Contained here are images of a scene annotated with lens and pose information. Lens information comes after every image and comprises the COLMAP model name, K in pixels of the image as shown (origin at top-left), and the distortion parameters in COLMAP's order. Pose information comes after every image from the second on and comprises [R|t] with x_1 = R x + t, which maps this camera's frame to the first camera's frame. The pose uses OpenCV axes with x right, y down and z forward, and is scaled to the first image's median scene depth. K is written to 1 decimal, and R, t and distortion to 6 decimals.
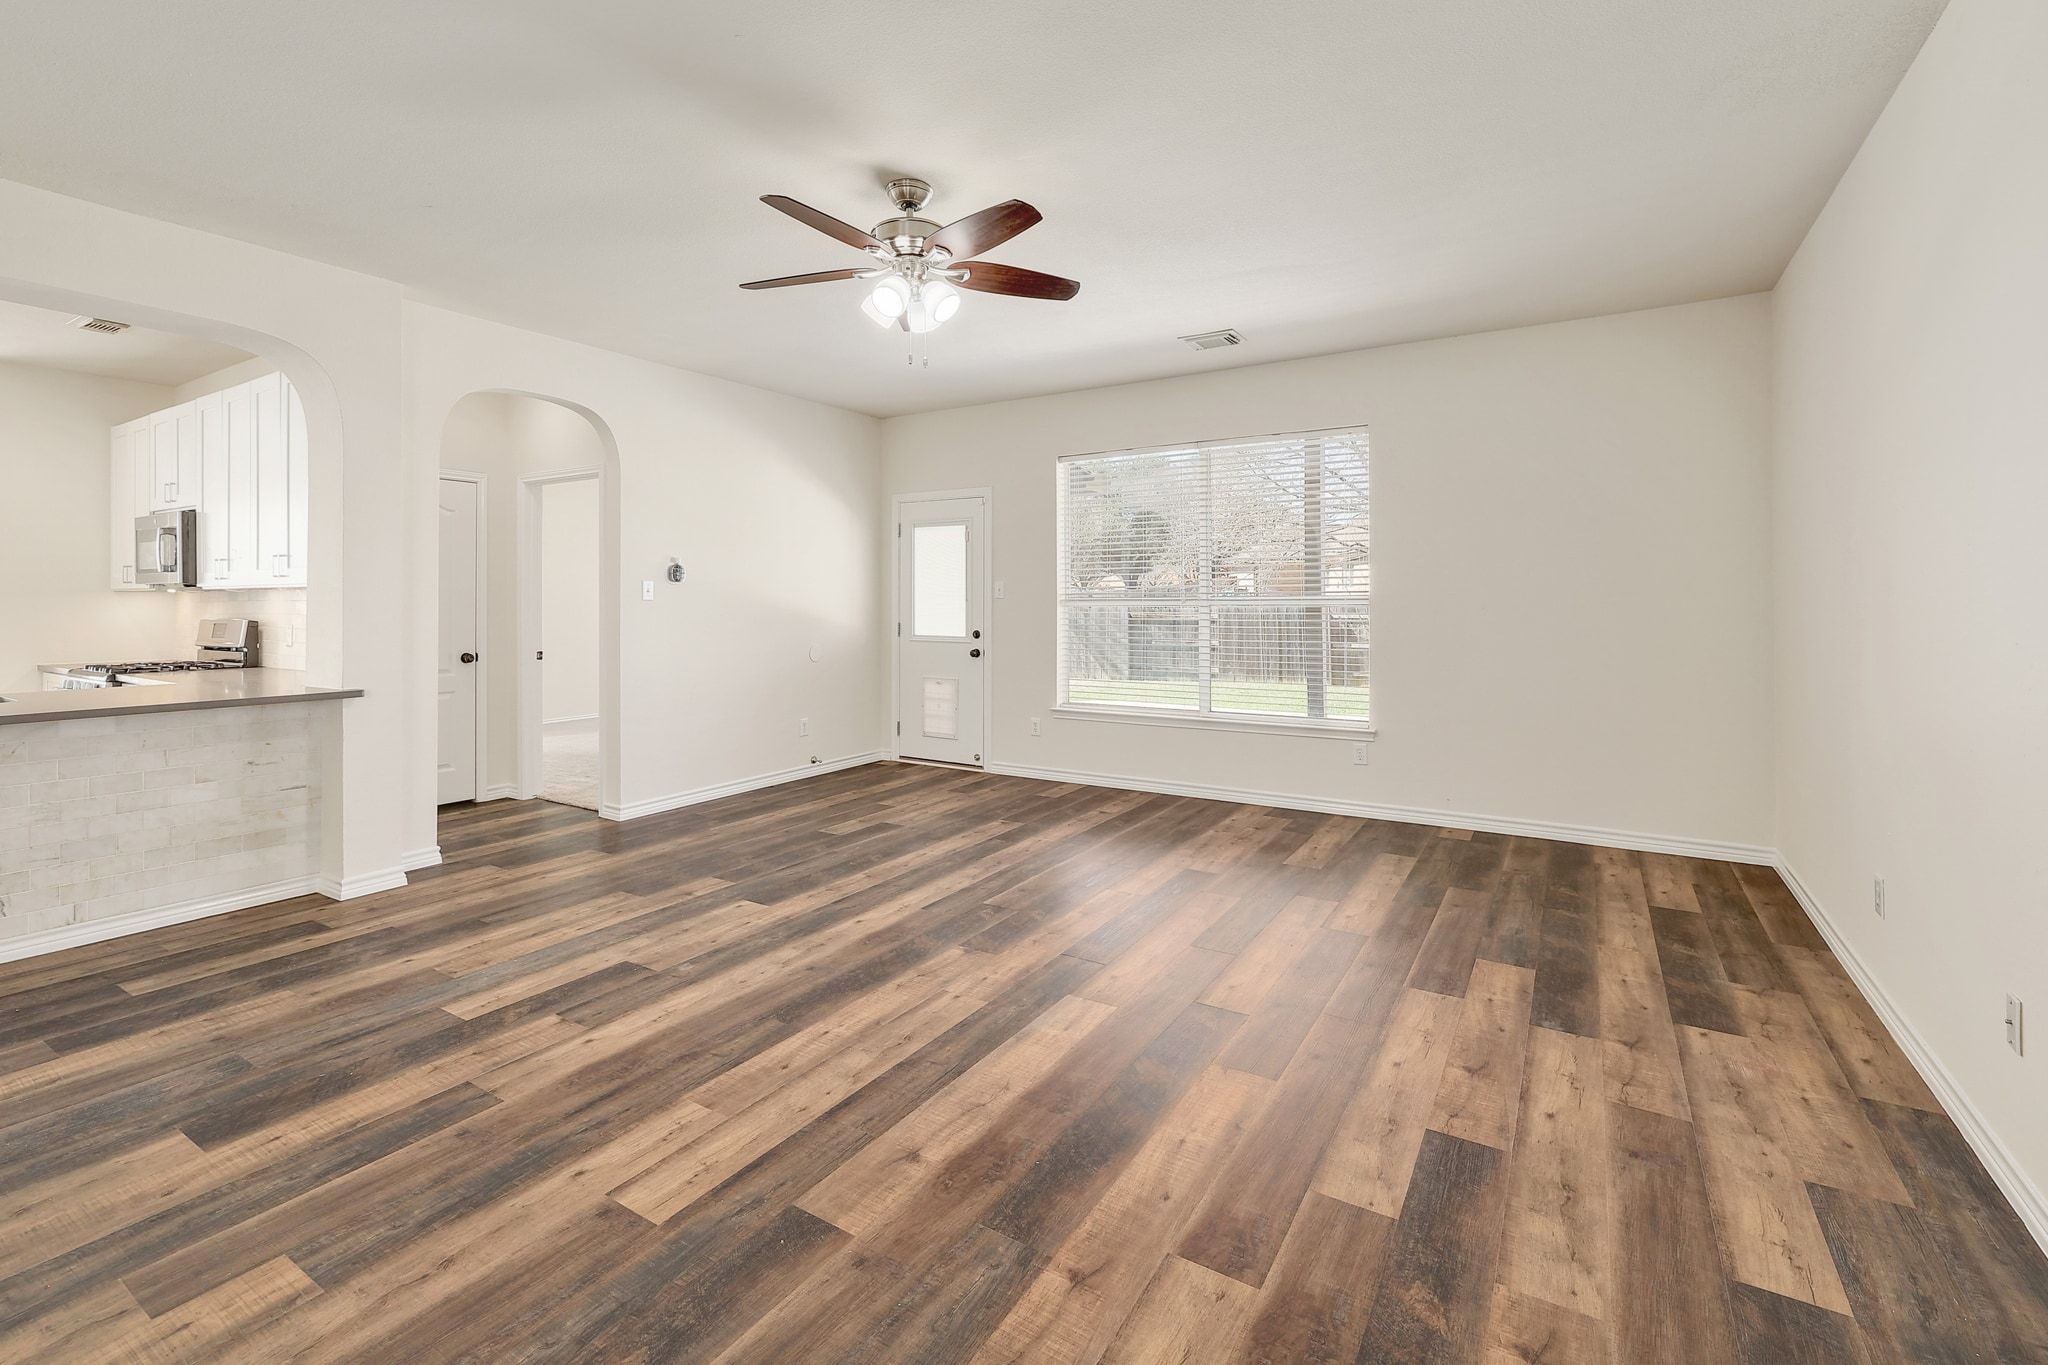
lens RADIAL K [[904.2, 0, 1022.3], [0, 904.2, 604.0], [0, 0, 1]] dist [0.000313, -0.000640]
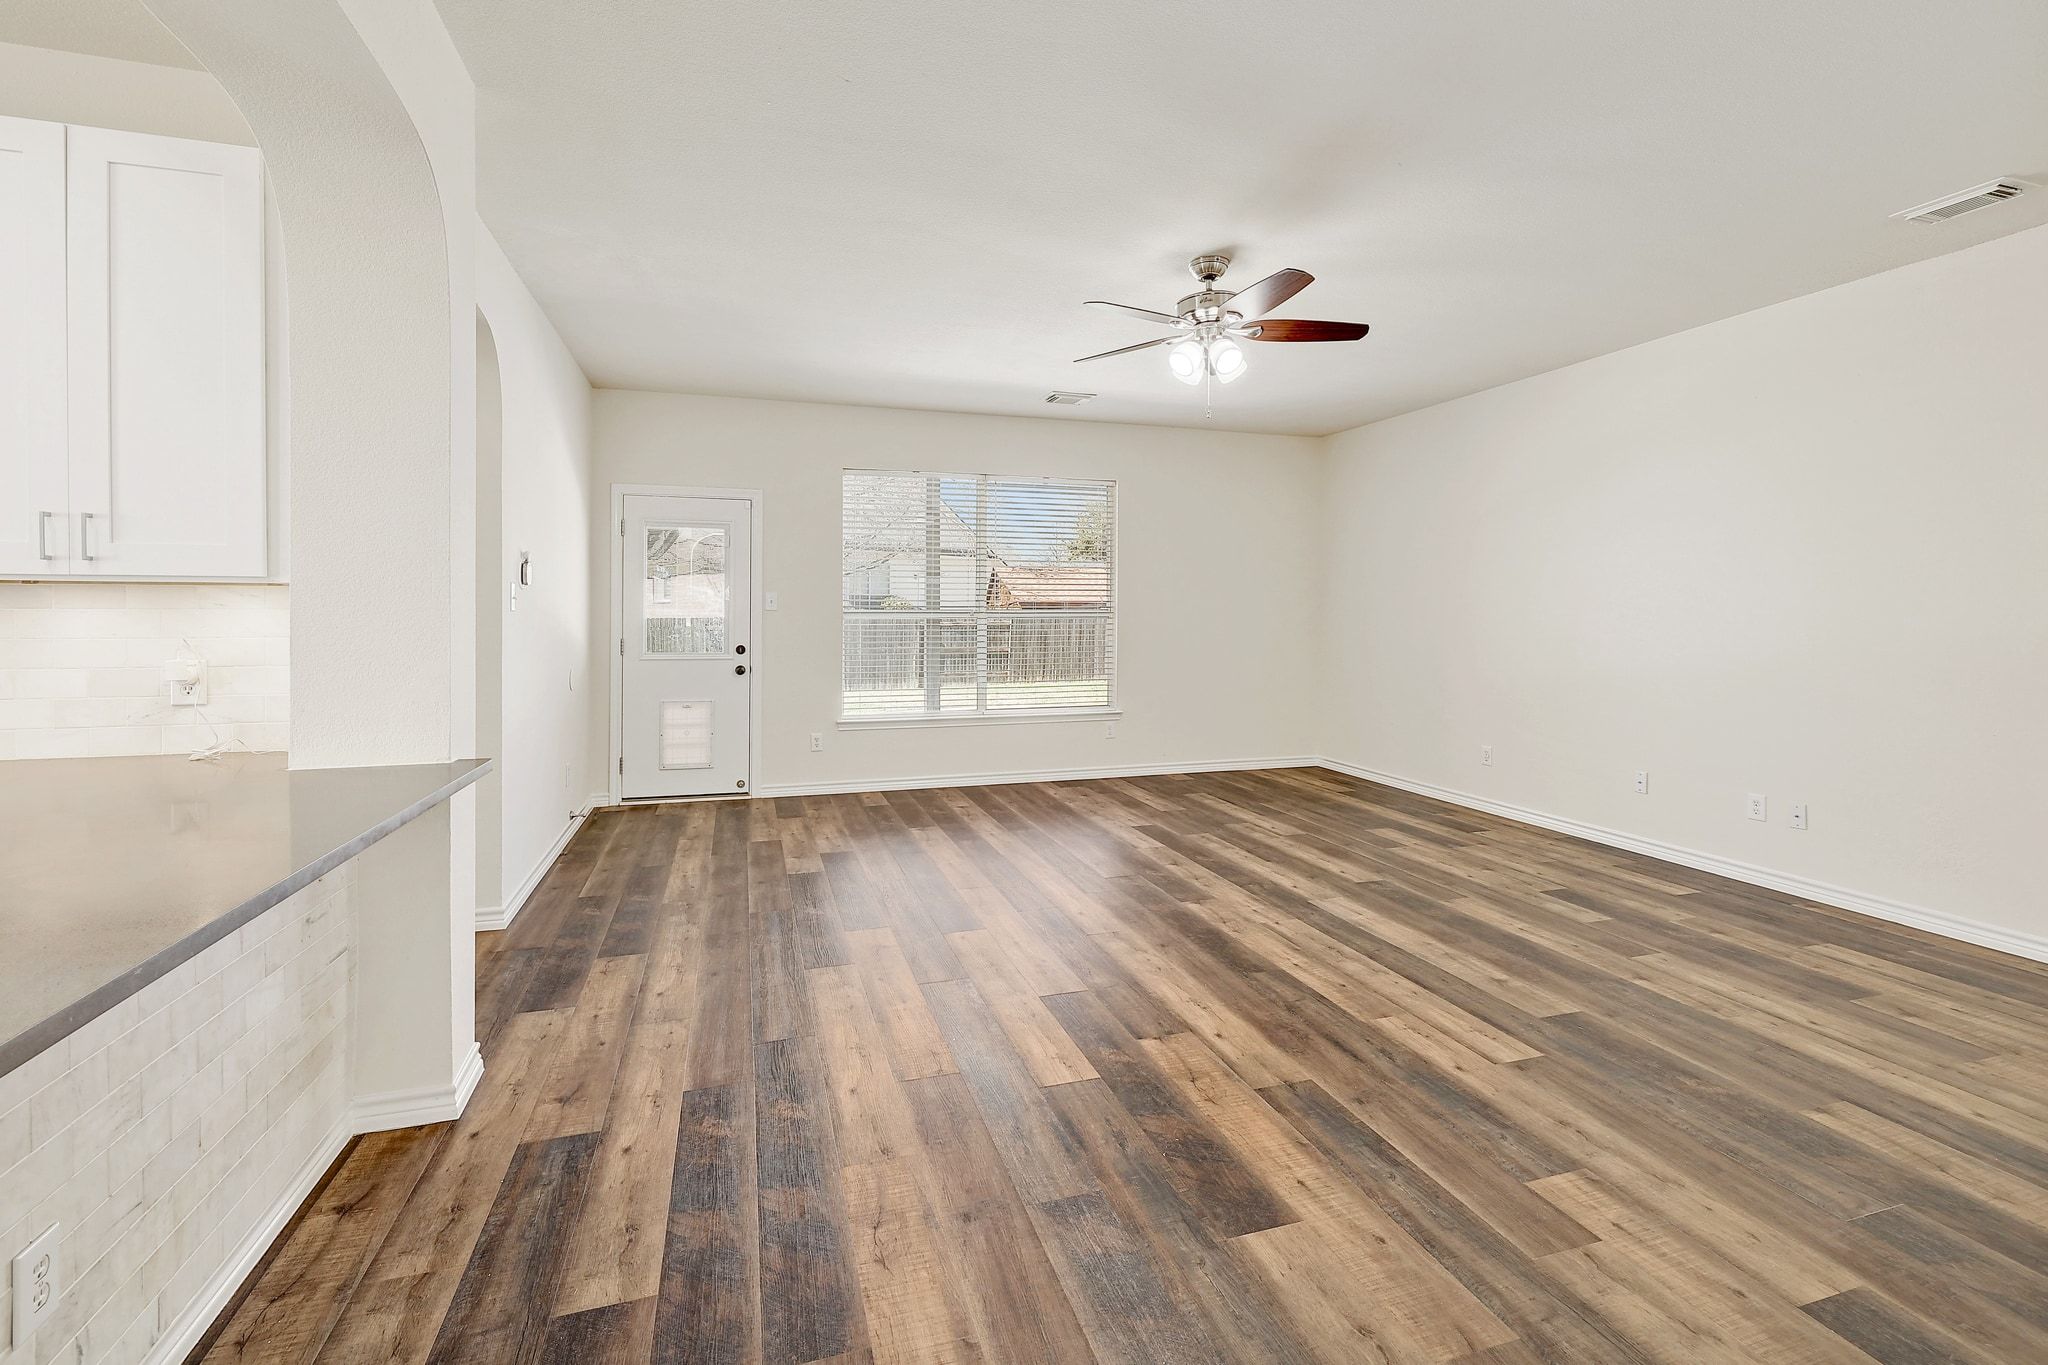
lens RADIAL K [[886.6, 0, 1027.0], [0, 886.6, 624.7], [0, 0, 1]] dist [0.000261, 0.000267]
pose [[0.651375, -0.007389, 0.758720, -1.556688], [-0.000456, 0.999949, 0.010130, -0.002252], [-0.758756, -0.006945, 0.651338, 0.560499]]
